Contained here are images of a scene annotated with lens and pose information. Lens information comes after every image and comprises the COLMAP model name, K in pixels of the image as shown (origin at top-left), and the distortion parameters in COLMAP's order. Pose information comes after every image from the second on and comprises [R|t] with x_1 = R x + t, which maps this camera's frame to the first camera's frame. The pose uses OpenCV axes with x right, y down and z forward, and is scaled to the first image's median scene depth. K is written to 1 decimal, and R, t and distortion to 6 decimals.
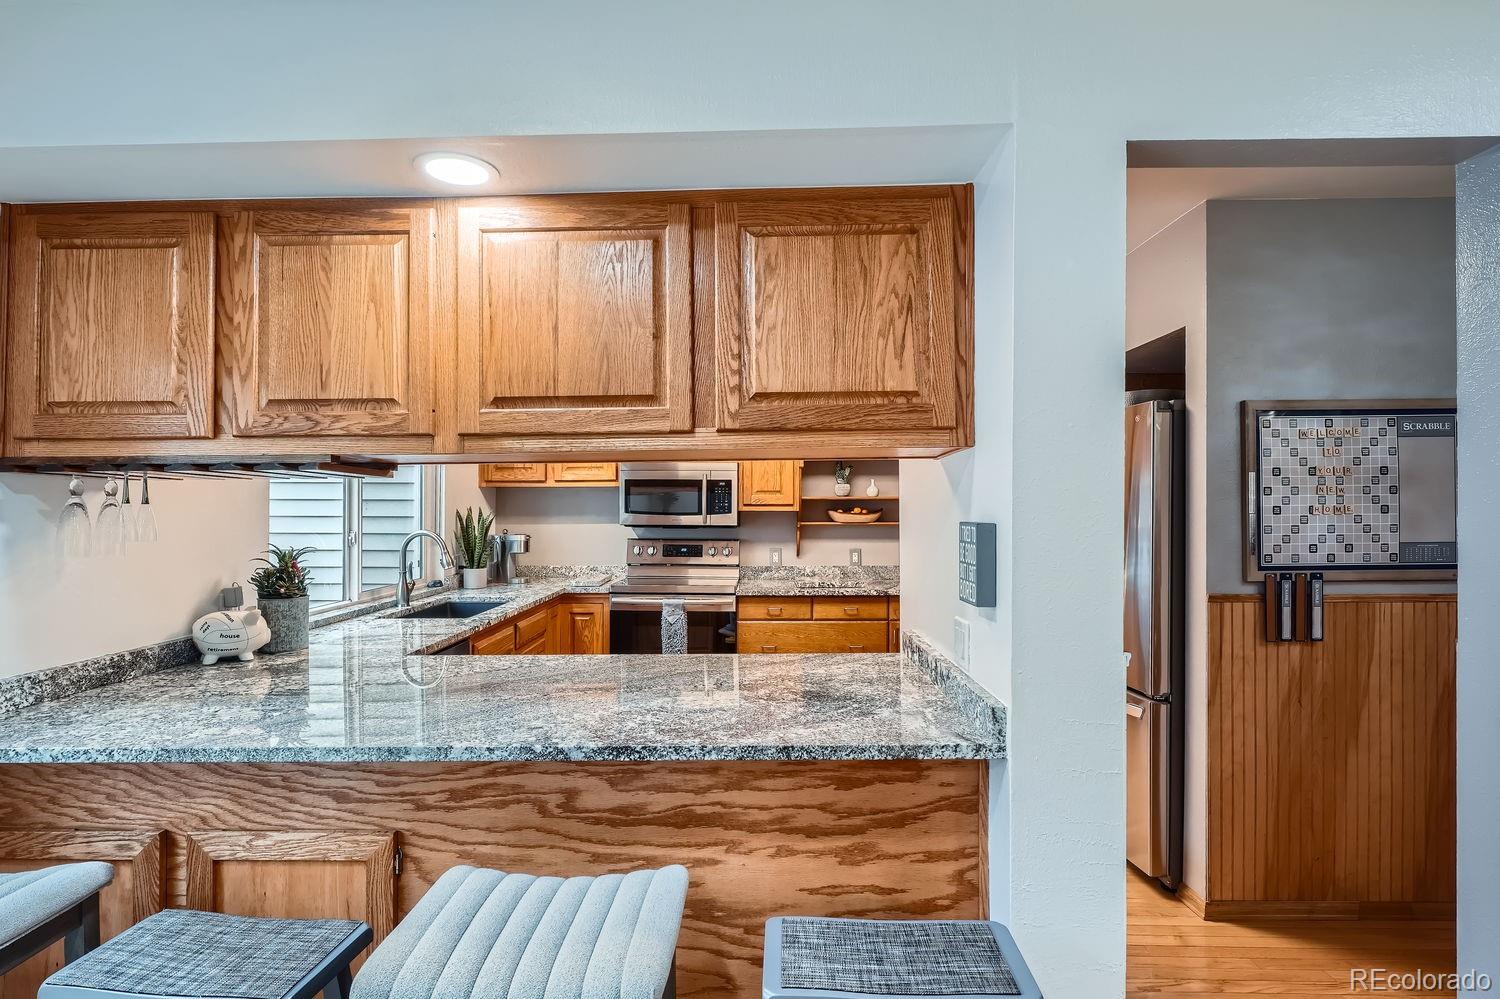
lens RADIAL K [[732.6, 0, 750.5], [0, 732.6, 504.5], [0, 0, 1]] dist [-0.000610, -0.000092]
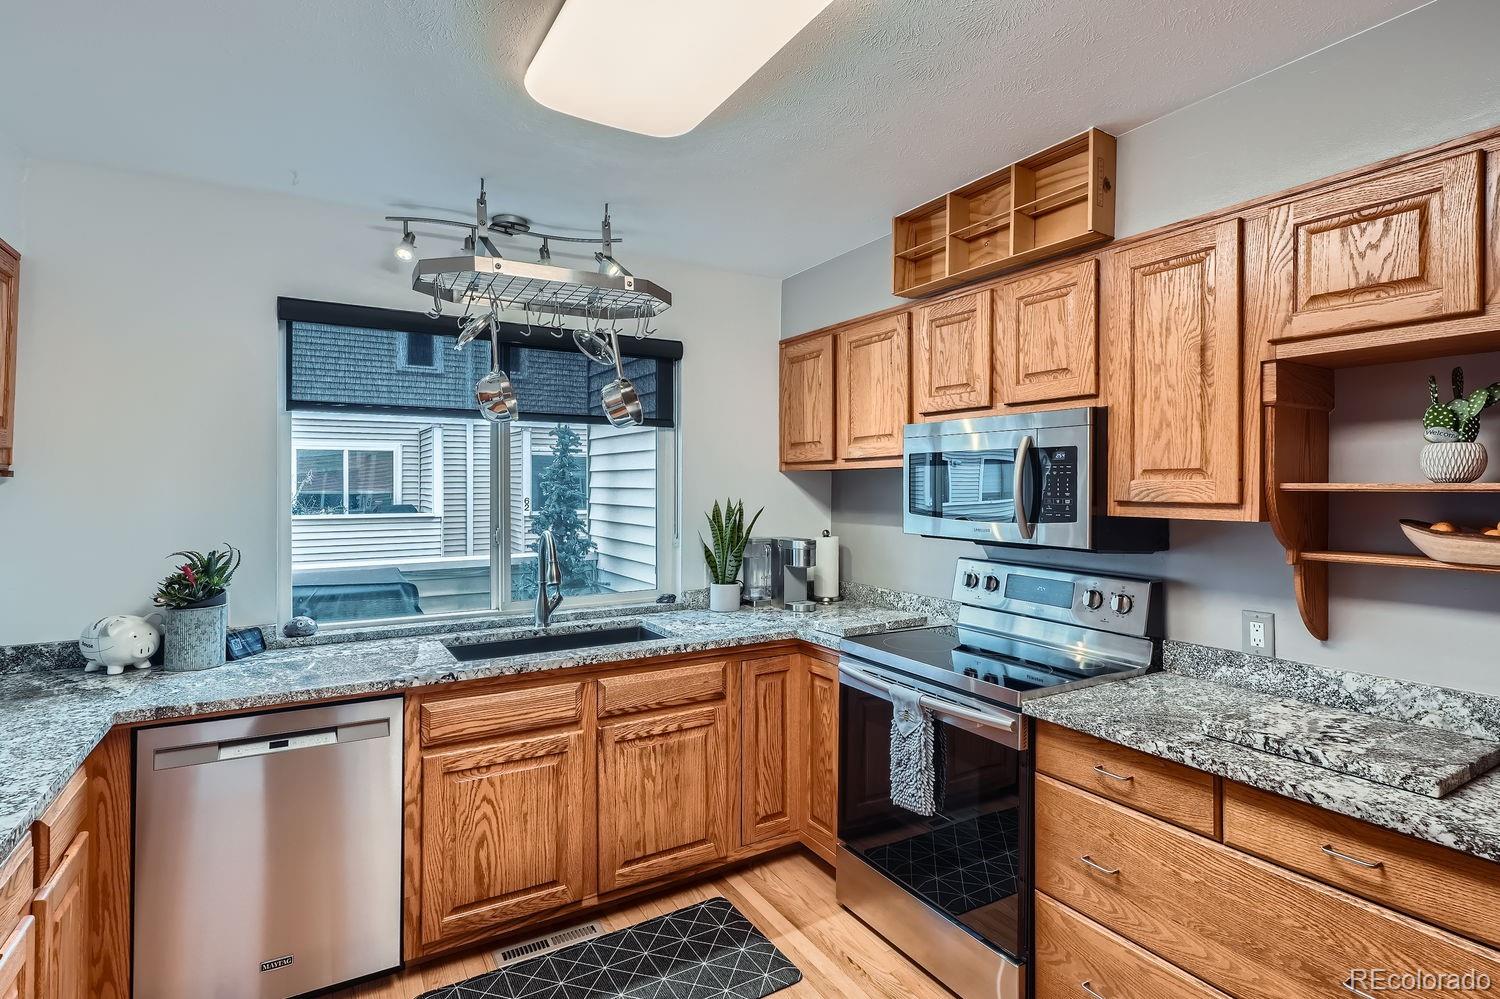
lens RADIAL K [[740.5, 0, 753.4], [0, 740.5, 481.6], [0, 0, 1]] dist [0.000186, 0.000336]
pose [[0.532714, -0.004740, -0.846282, 0.630441], [-0.001722, 0.999976, -0.006685, -0.022147], [0.846293, 0.005018, 0.532694, 1.510380]]
